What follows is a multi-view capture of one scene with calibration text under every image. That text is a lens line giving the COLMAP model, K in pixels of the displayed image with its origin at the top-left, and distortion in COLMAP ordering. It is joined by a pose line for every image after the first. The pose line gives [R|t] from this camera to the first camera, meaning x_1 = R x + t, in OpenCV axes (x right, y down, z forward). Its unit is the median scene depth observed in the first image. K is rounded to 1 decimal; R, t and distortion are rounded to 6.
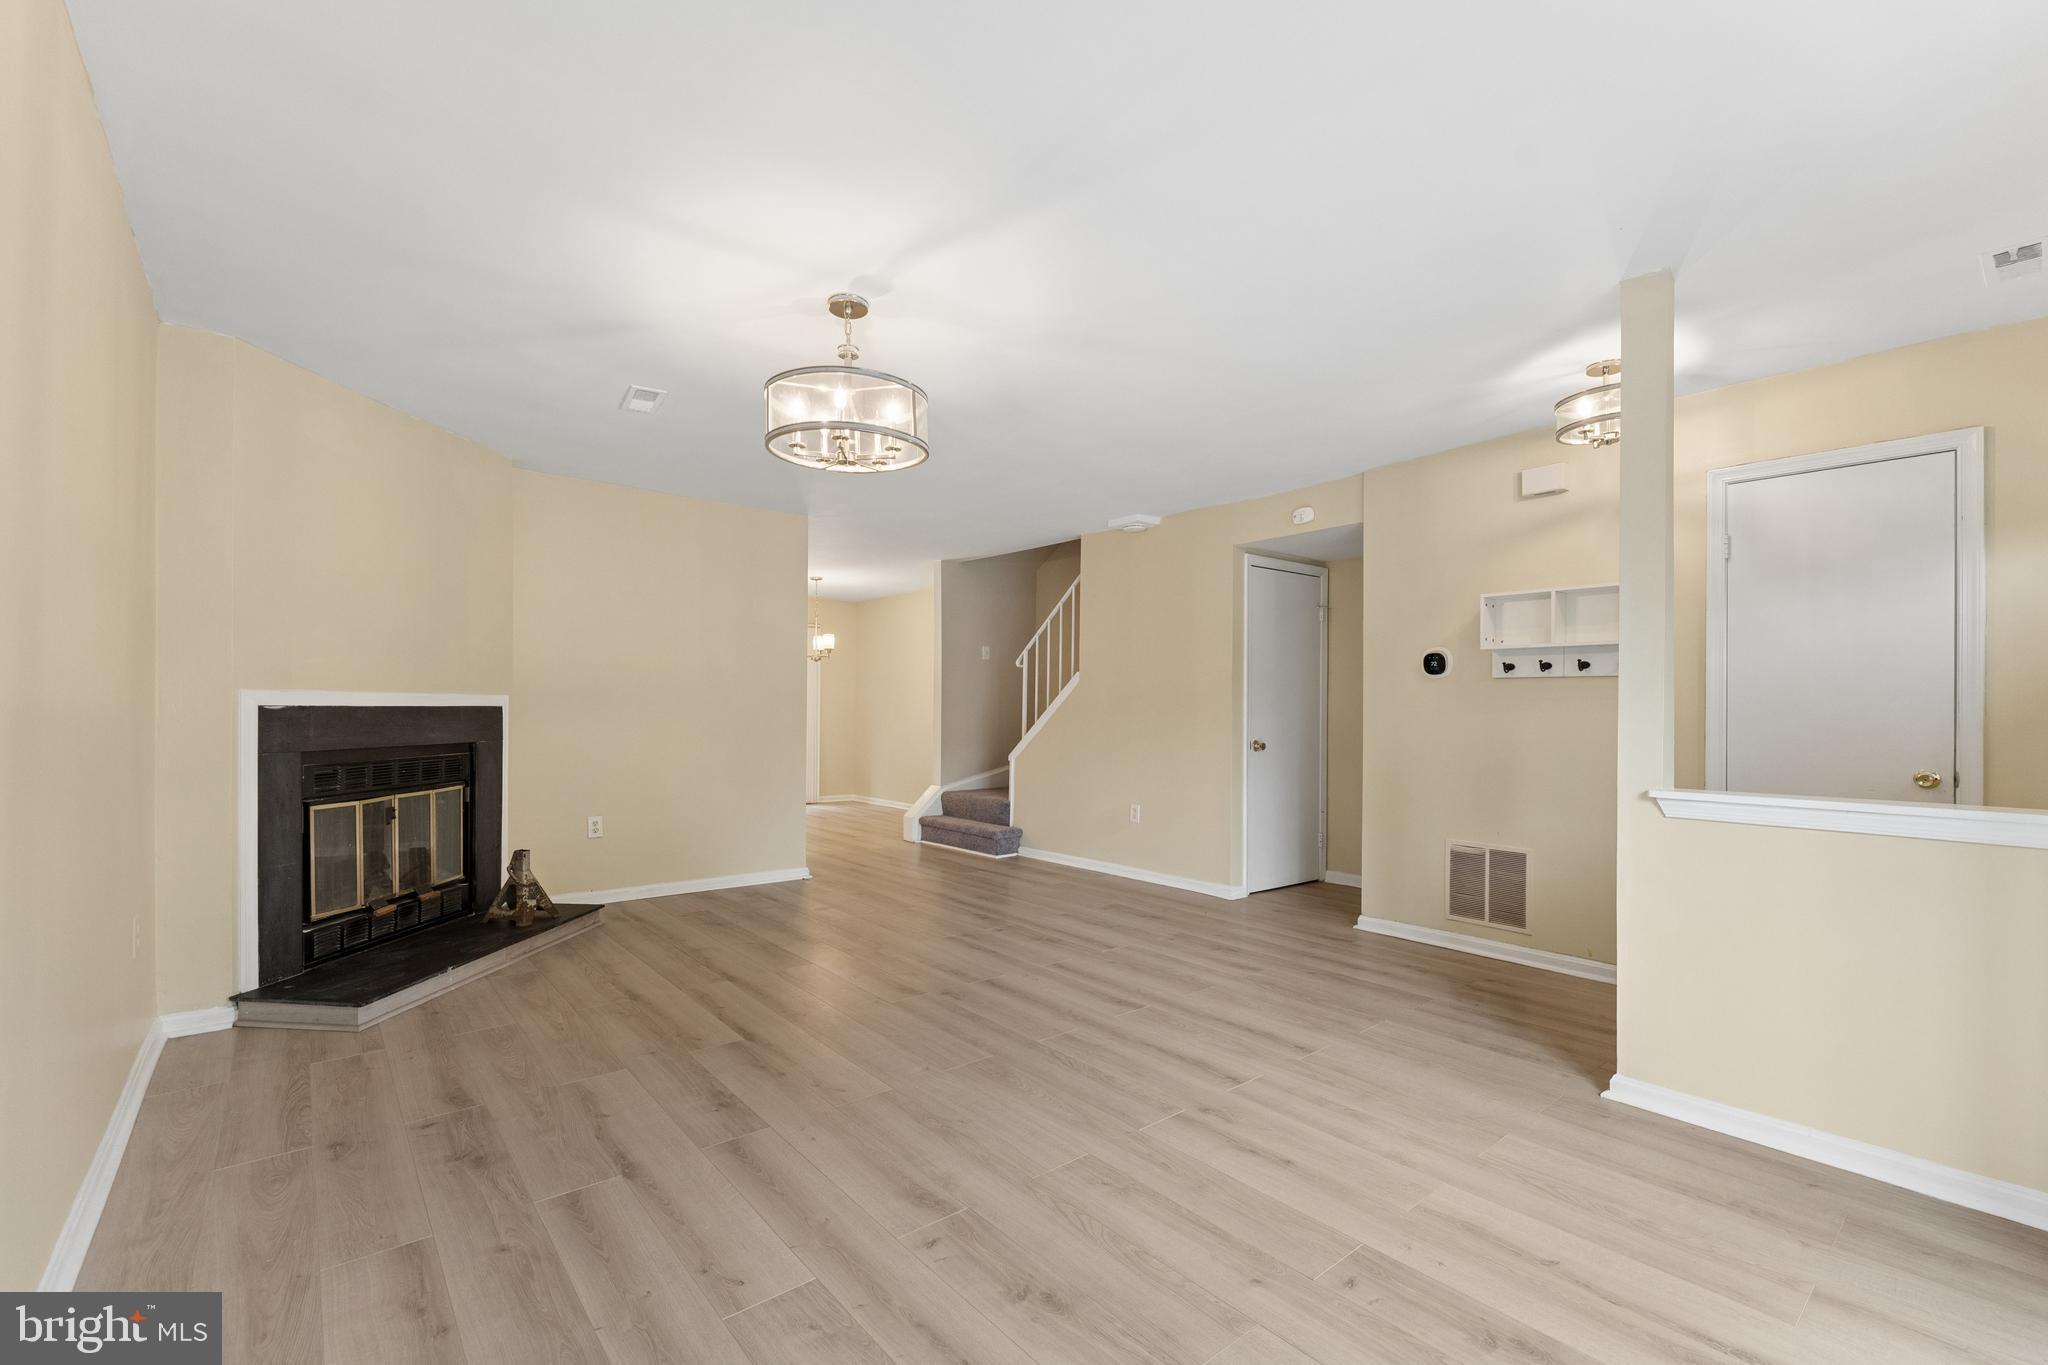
lens RADIAL K [[869.4, 0, 1007.3], [0, 869.4, 700.6], [0, 0, 1]] dist [-0.000463, -0.000017]
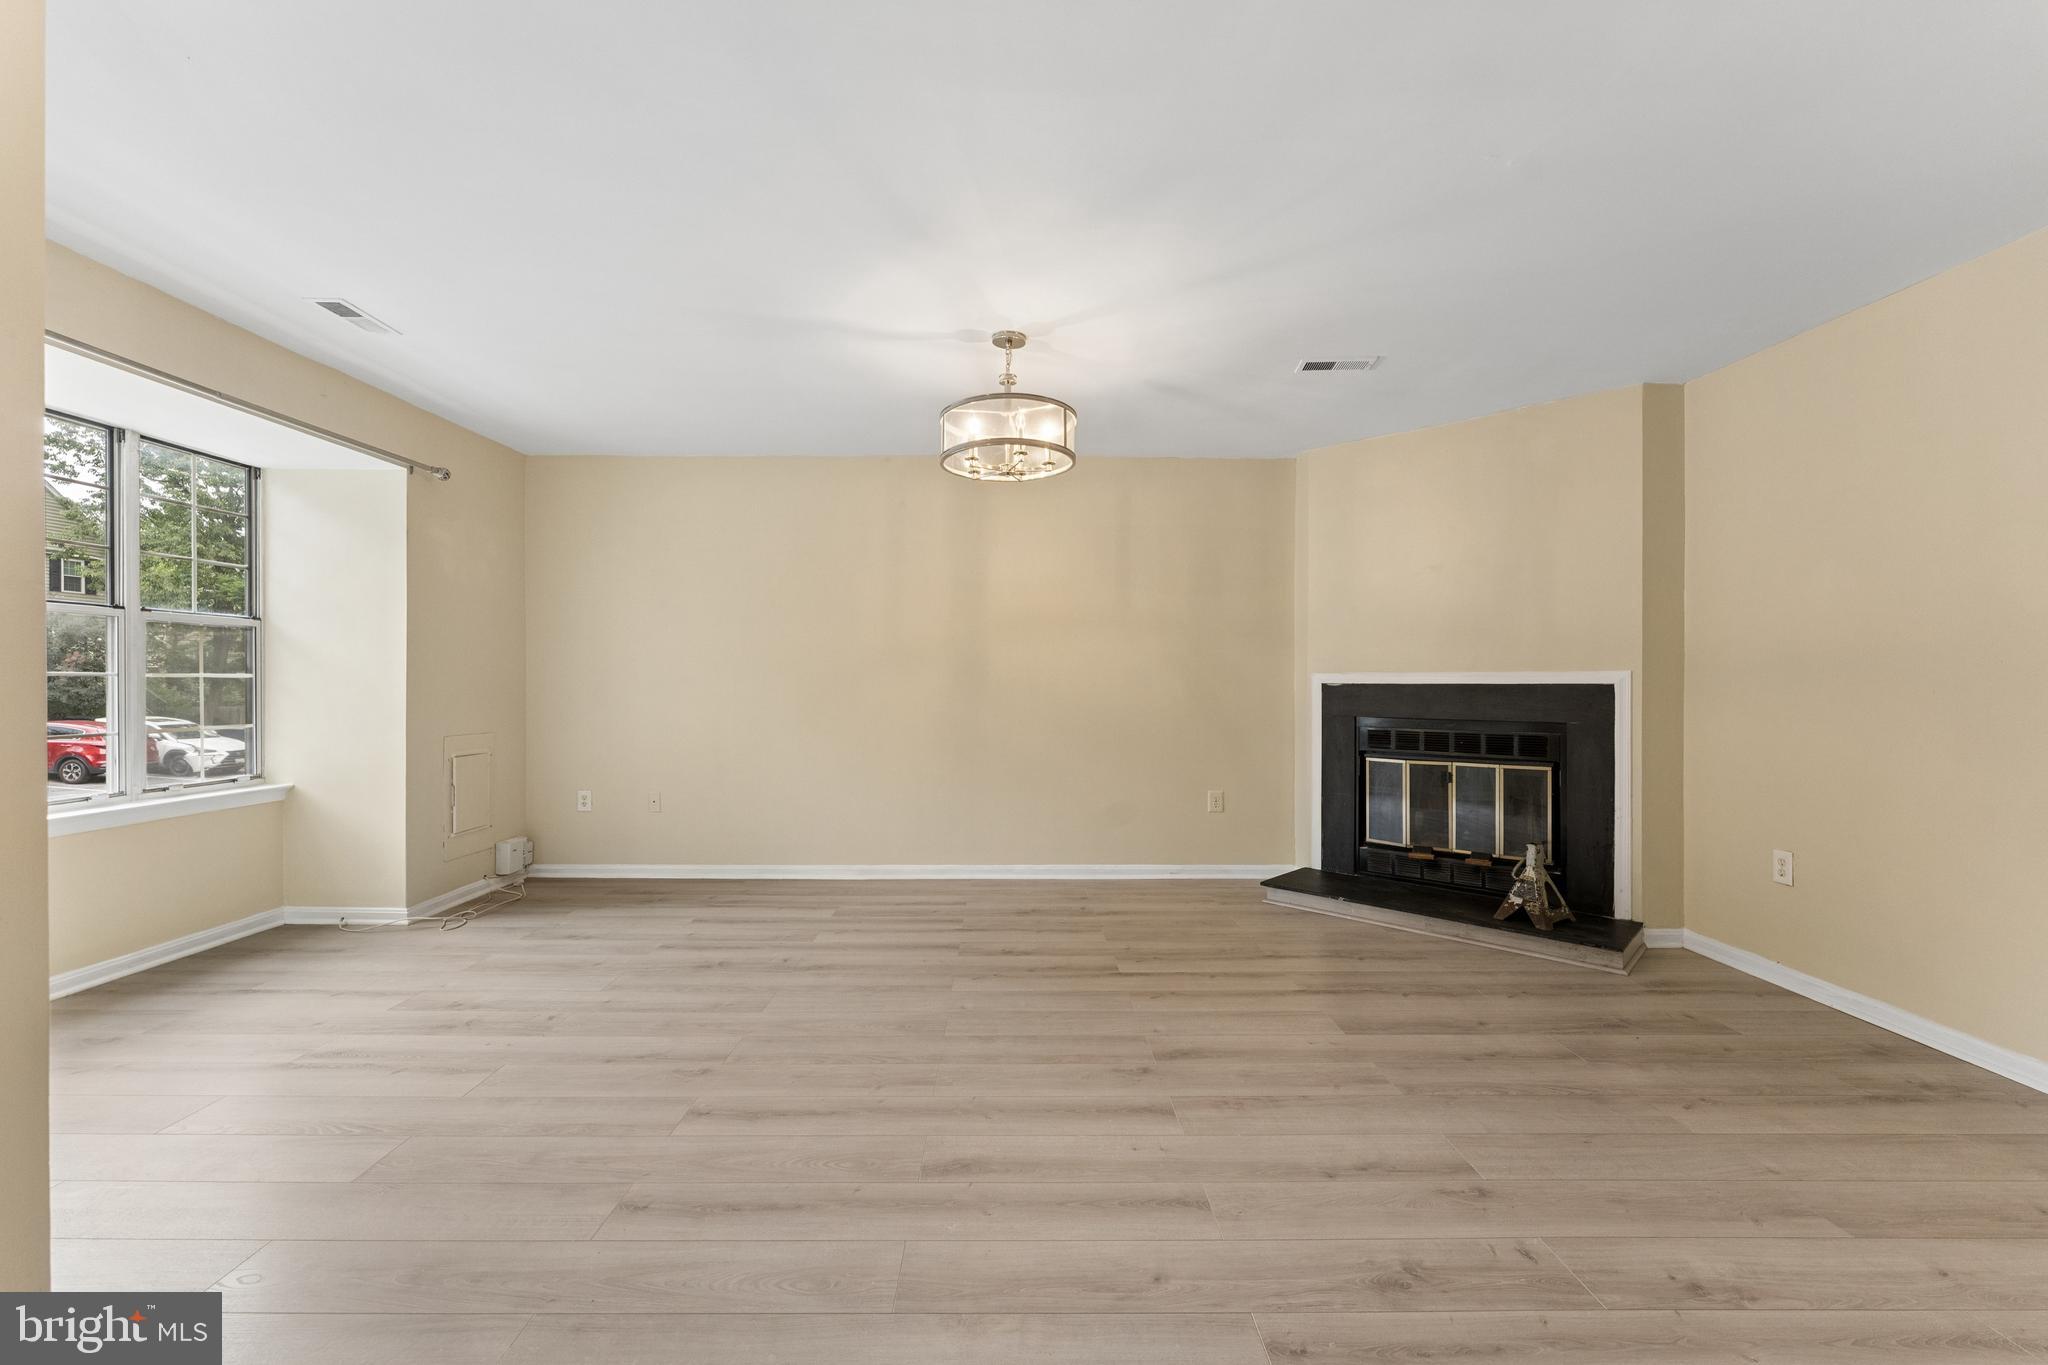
lens RADIAL K [[824.4, 0, 1017.3], [0, 824.4, 685.6], [0, 0, 1]] dist [-0.000486, 0.000026]
pose [[-0.625697, -0.005326, -0.780048, 0.591720], [0.001031, 0.999970, -0.007655, 0.019739], [0.780065, -0.005594, -0.625673, 1.483878]]
